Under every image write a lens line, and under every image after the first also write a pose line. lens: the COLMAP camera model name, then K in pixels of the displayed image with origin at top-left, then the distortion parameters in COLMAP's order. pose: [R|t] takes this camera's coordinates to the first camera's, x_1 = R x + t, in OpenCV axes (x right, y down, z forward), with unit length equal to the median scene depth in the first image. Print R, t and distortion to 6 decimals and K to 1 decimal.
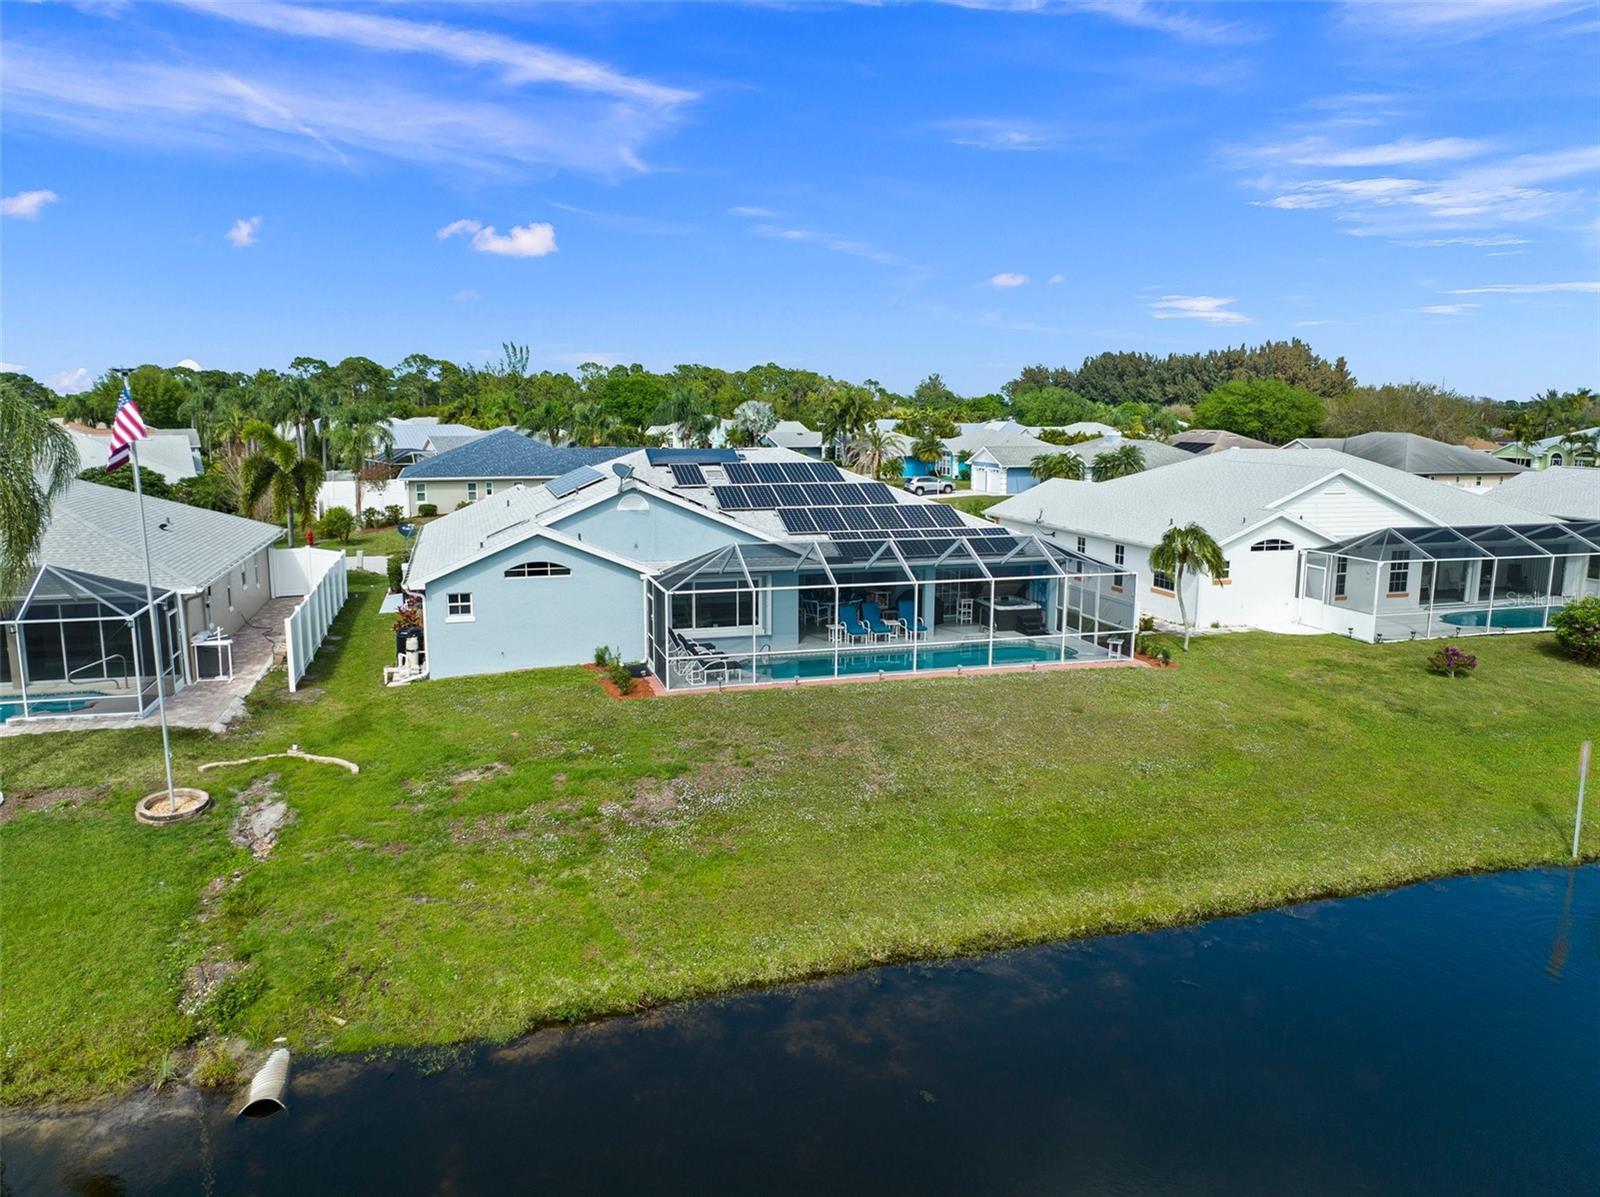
lens RADIAL K [[1120.5, 0, 794.9], [0, 1120.5, 597.3], [0, 0, 1]] dist [-0.038251, 0.007320]
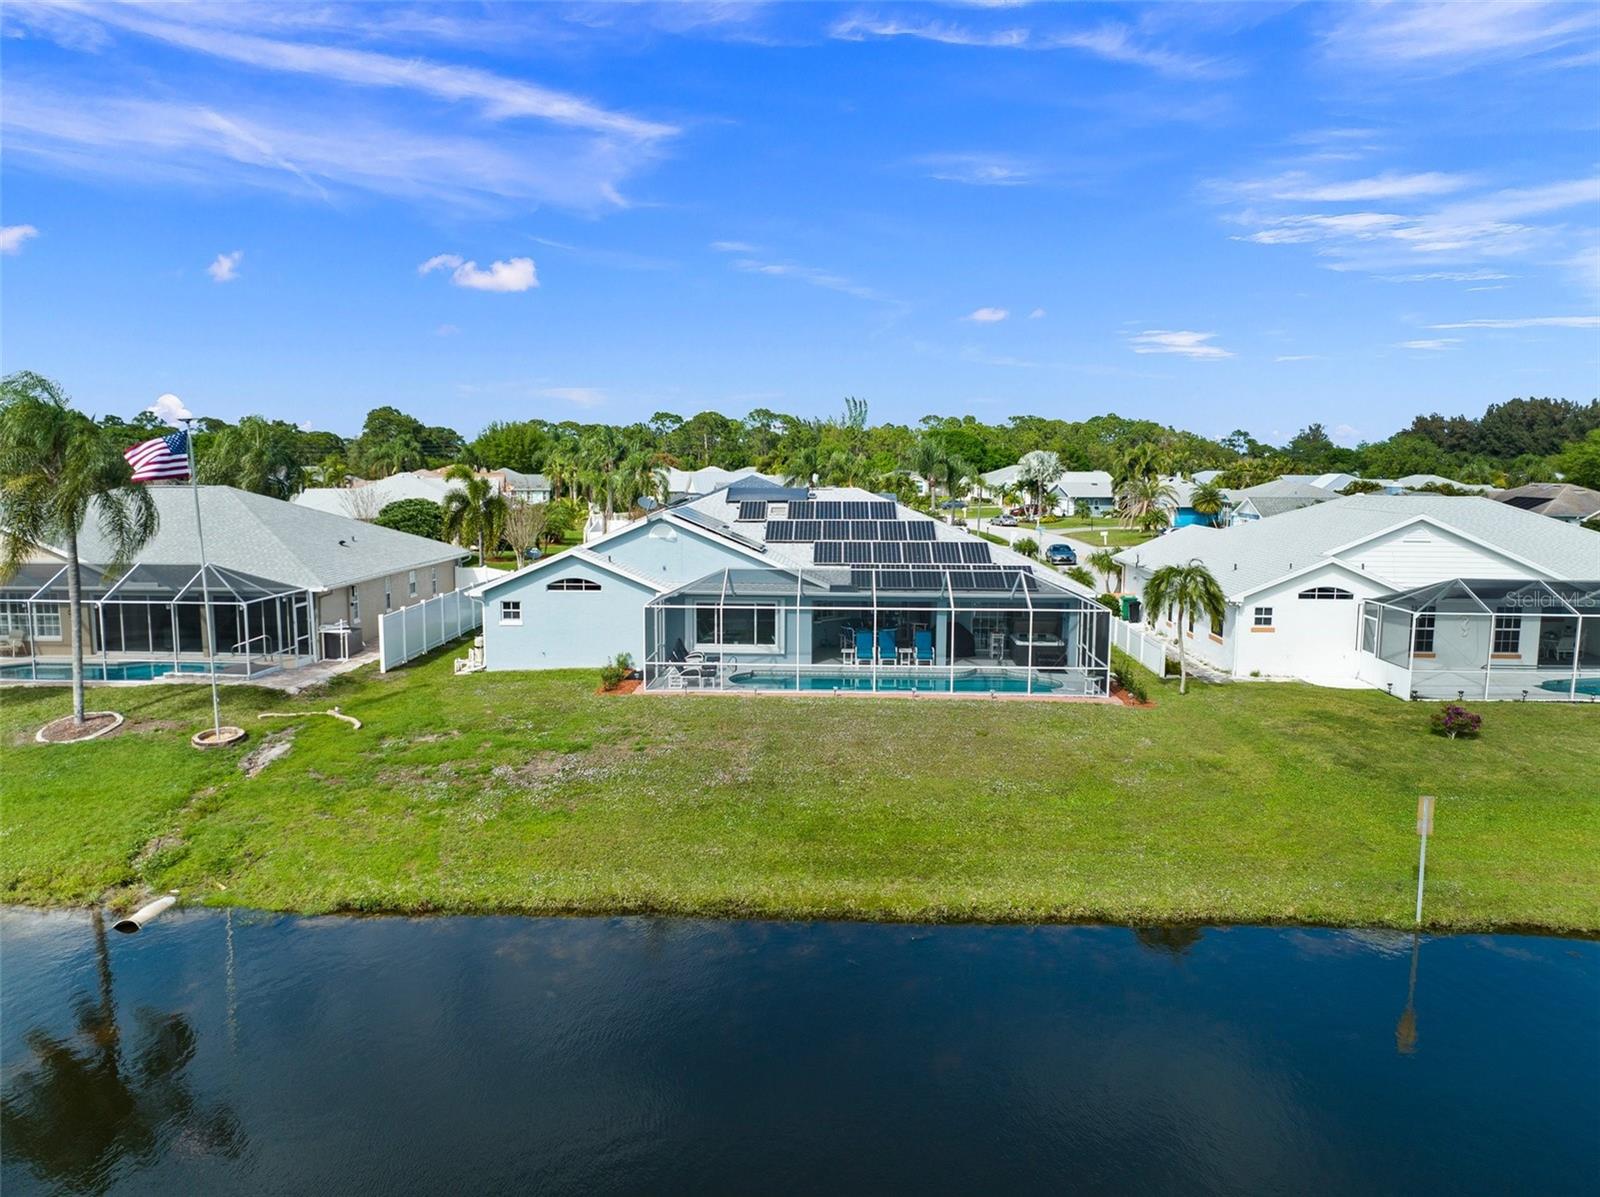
lens RADIAL K [[1110.8, 0, 793.7], [0, 1110.8, 617.2], [0, 0, 1]] dist [-0.031901, -0.007211]
pose [[0.945153, 0.045058, -0.323505, 0.381733], [-0.053857, 0.998381, -0.018292, 0.018961], [0.322157, 0.034711, 0.946050, -0.041449]]
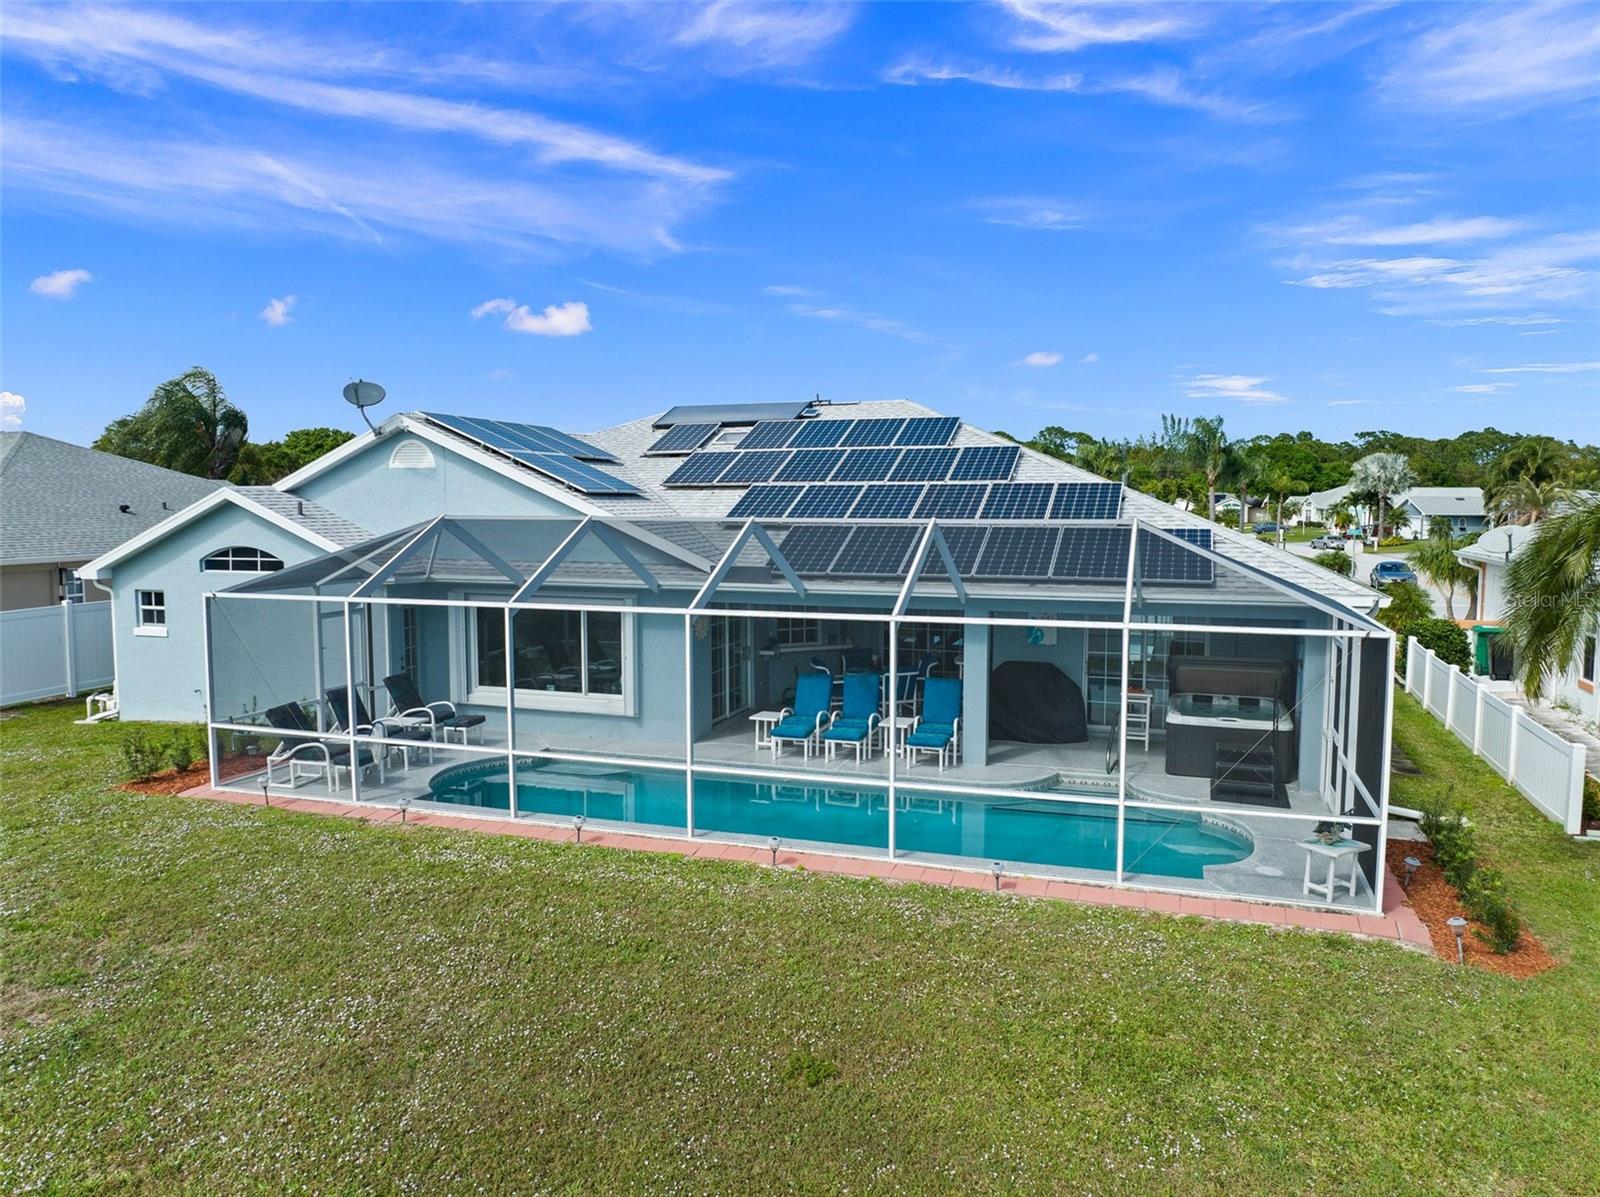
lens RADIAL K [[1110.8, 0, 793.7], [0, 1110.8, 617.2], [0, 0, 1]] dist [-0.031901, -0.007211]
pose [[0.812954, 0.056334, -0.579596, 0.368665], [-0.091571, 0.995294, -0.031701, -0.002245], [0.575083, 0.078846, 0.814287, 0.700277]]
